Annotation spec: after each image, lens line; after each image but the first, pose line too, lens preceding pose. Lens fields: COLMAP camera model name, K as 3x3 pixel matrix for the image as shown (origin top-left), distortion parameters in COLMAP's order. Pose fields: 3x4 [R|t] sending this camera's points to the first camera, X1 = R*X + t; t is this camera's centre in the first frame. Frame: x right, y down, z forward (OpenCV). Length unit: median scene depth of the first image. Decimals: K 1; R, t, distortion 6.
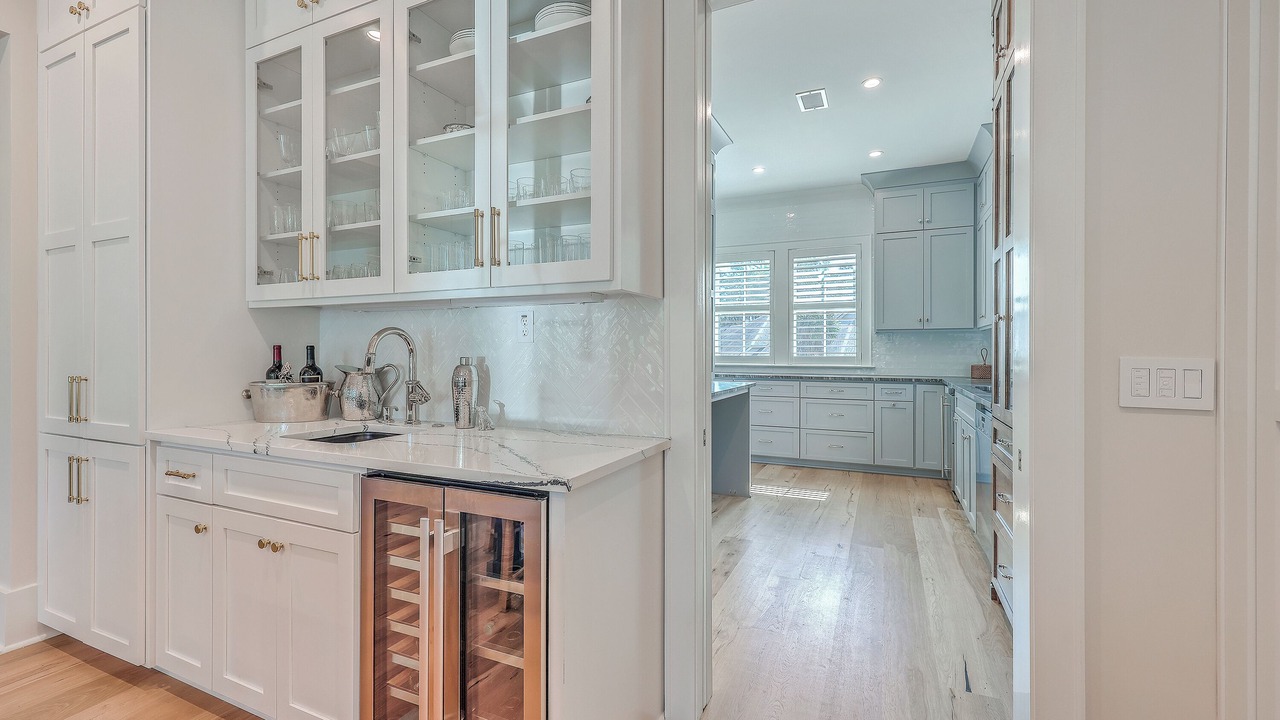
lens RADIAL K [[522.7, 0, 646.9], [0, 522.7, 359.3], [0, 0, 1]] dist [0.003471, 0.000109]
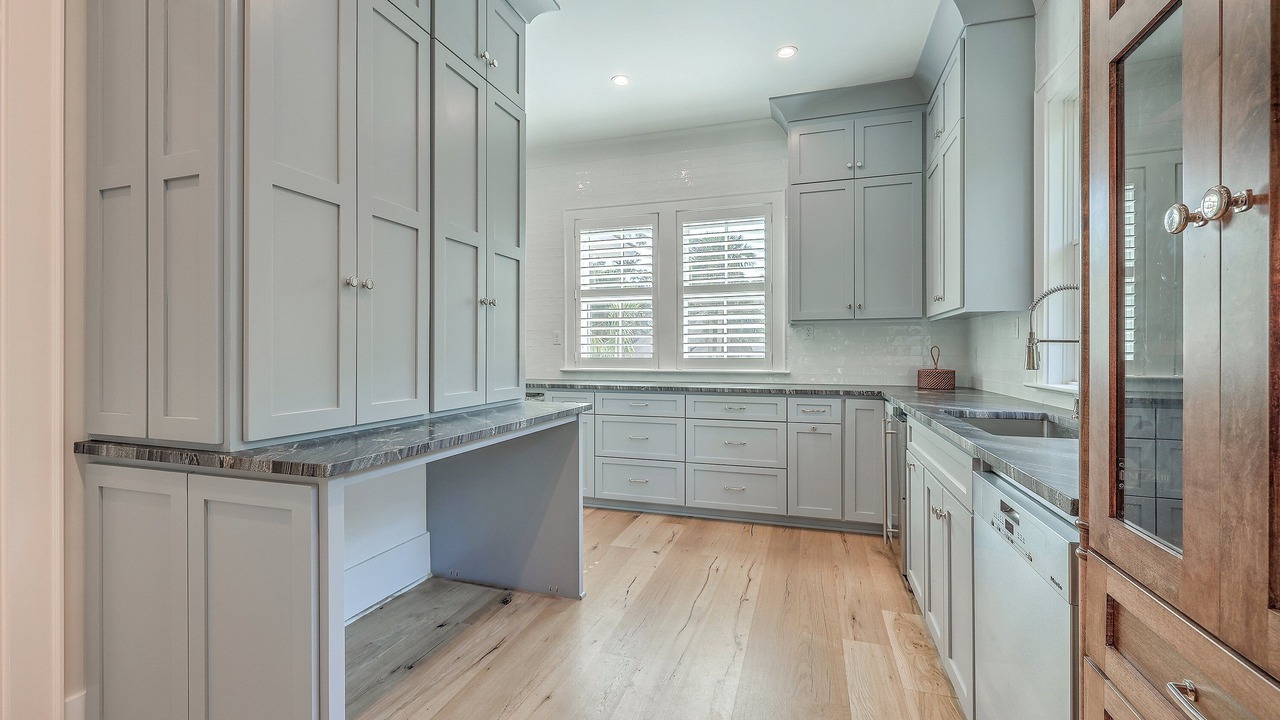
lens RADIAL K [[522.7, 0, 642.0], [0, 522.7, 362.3], [0, 0, 1]] dist [0.003471, 0.000109]
pose [[0.993296, -0.005071, 0.115485, 0.166296], [0.004345, 0.999969, 0.006543, -0.005521], [-0.115515, -0.005998, 0.993288, 0.340150]]
